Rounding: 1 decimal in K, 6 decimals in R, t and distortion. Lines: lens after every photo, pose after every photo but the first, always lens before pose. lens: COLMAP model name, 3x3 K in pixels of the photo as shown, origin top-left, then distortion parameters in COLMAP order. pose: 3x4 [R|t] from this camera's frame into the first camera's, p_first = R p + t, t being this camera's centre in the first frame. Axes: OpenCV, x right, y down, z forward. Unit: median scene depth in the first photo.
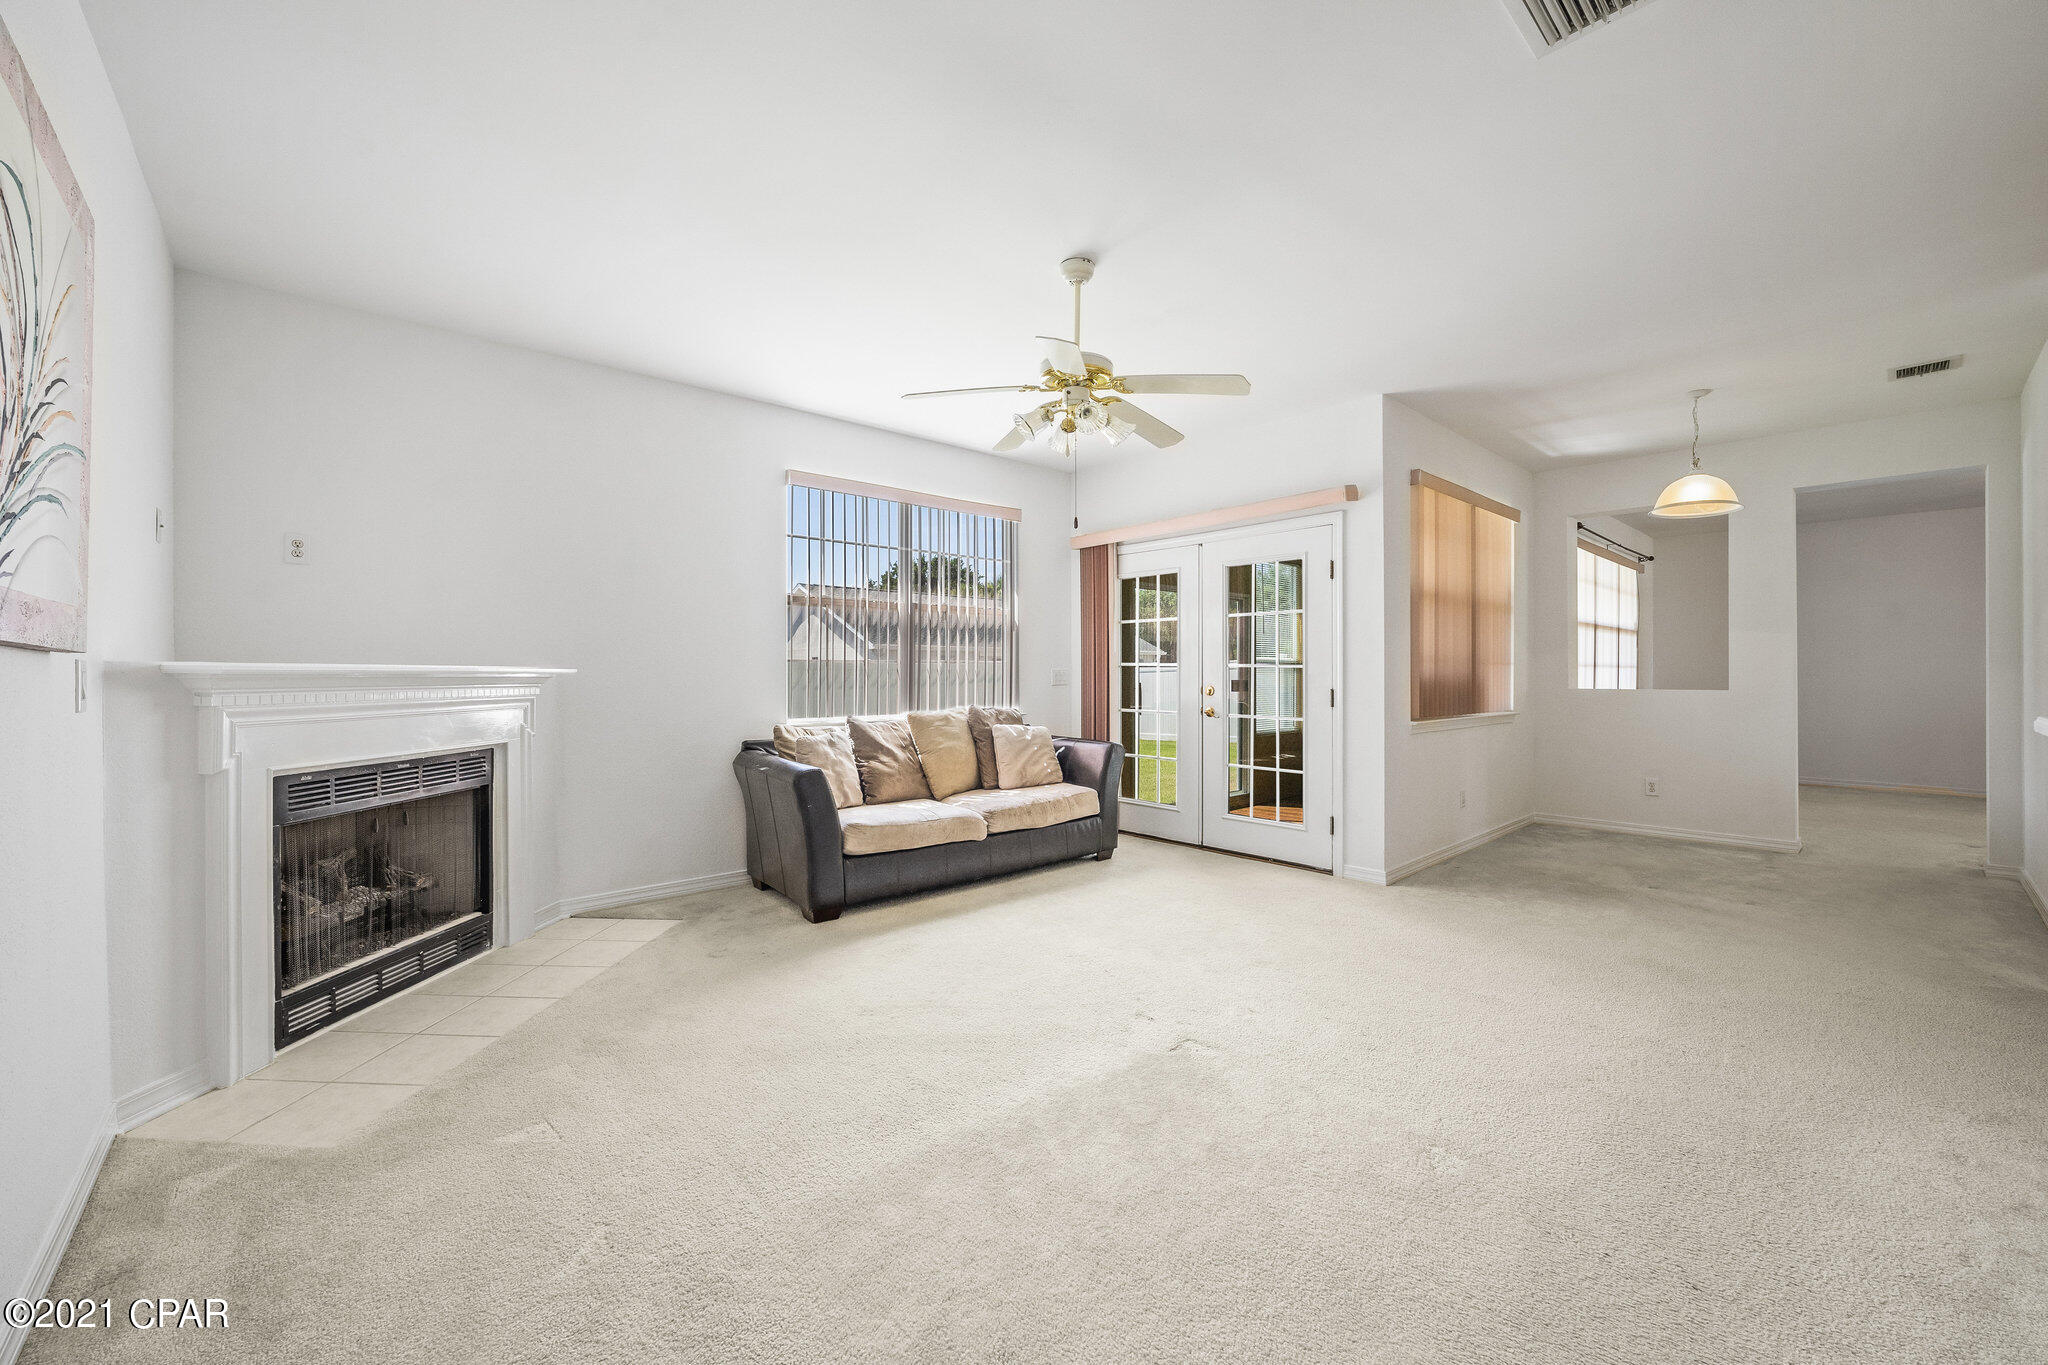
lens RADIAL K [[801.2, 0, 1028.3], [0, 801.2, 675.8], [0, 0, 1]] dist [-0.011070, 0.001113]
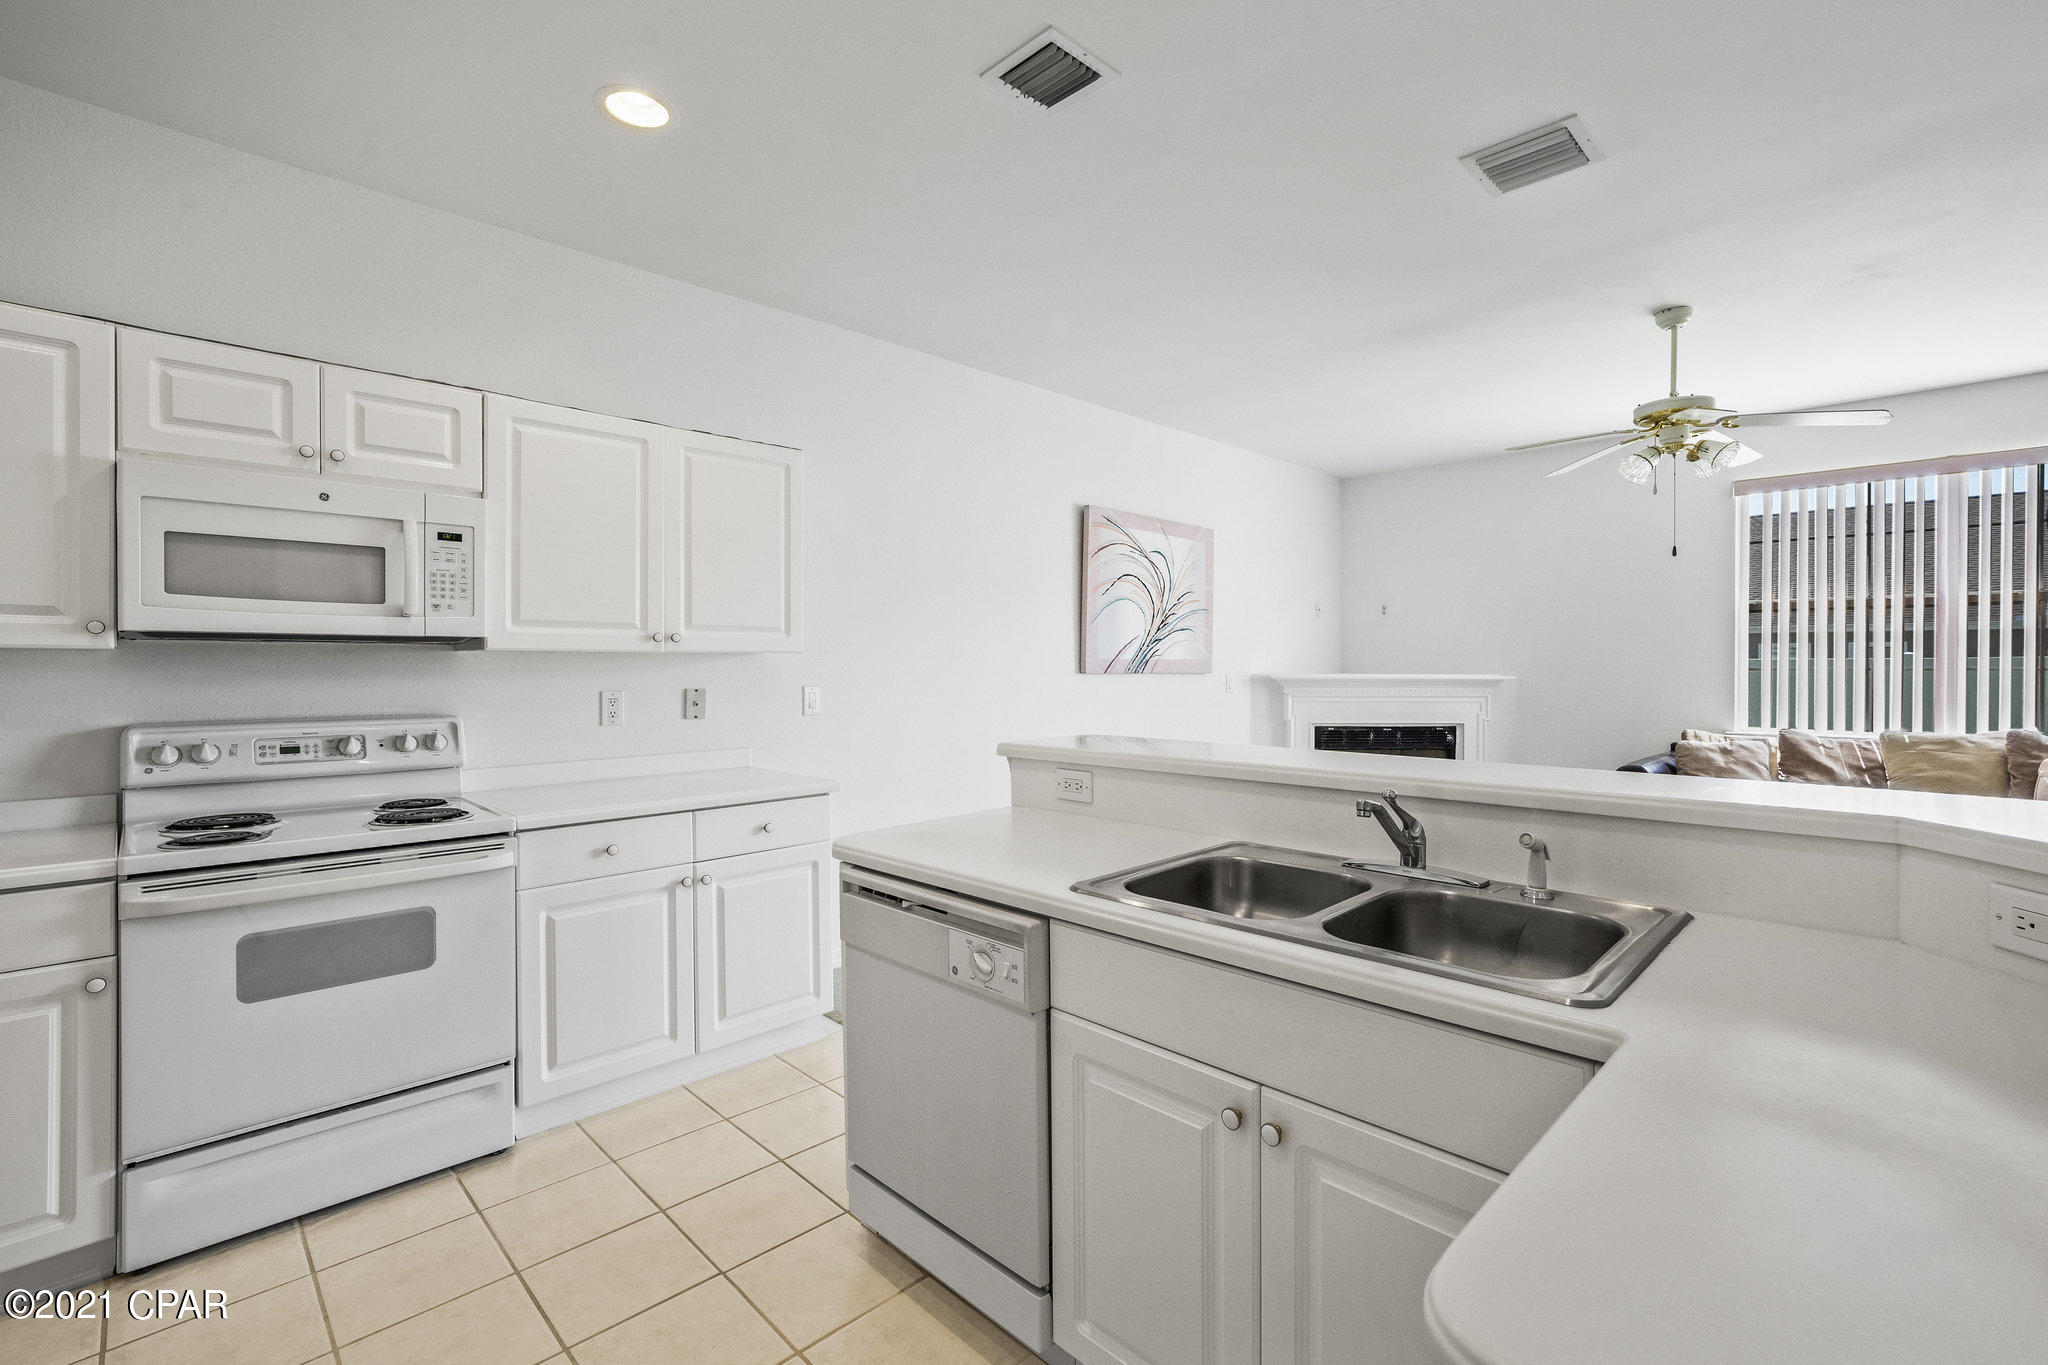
lens RADIAL K [[904.0, 0, 1029.9], [0, 904.0, 669.0], [0, 0, 1]] dist [-0.011475, 0.002798]
pose [[0.047278, 0.007049, -0.998857, 0.807887], [-0.003172, 0.999971, 0.006906, -0.024614], [0.998877, 0.002842, 0.047299, 0.050832]]
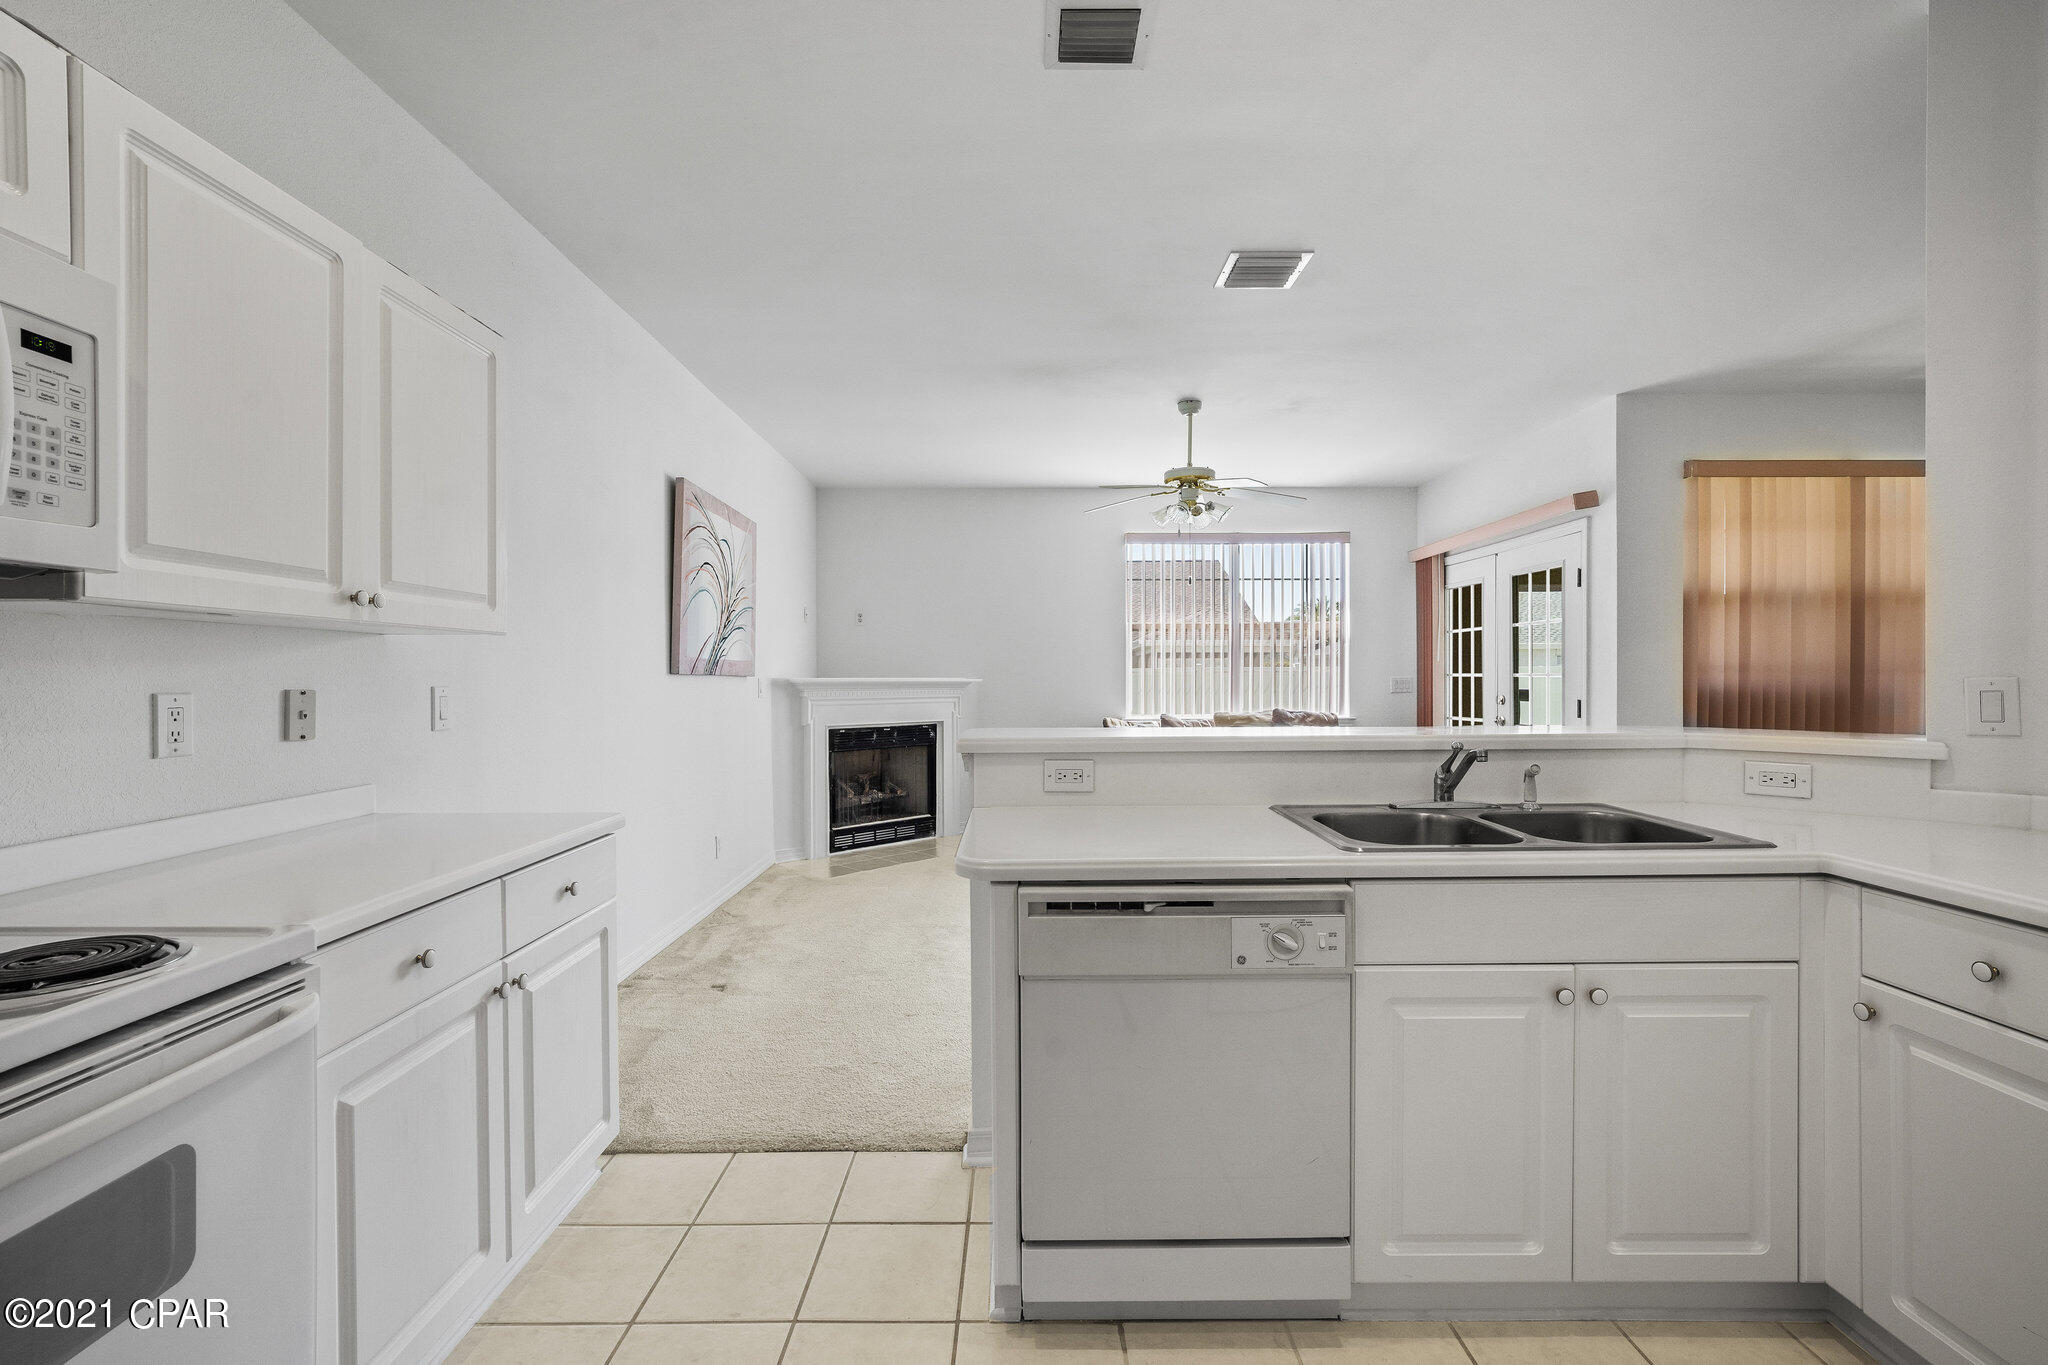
lens RADIAL K [[904.0, 0, 1018.7], [0, 904.0, 682.3], [0, 0, 1]] dist [-0.011475, 0.002798]
pose [[0.743230, 0.003976, -0.669024, 0.608851], [-0.001300, 0.999989, 0.004499, -0.008483], [0.669035, -0.002474, 0.743227, -0.281163]]
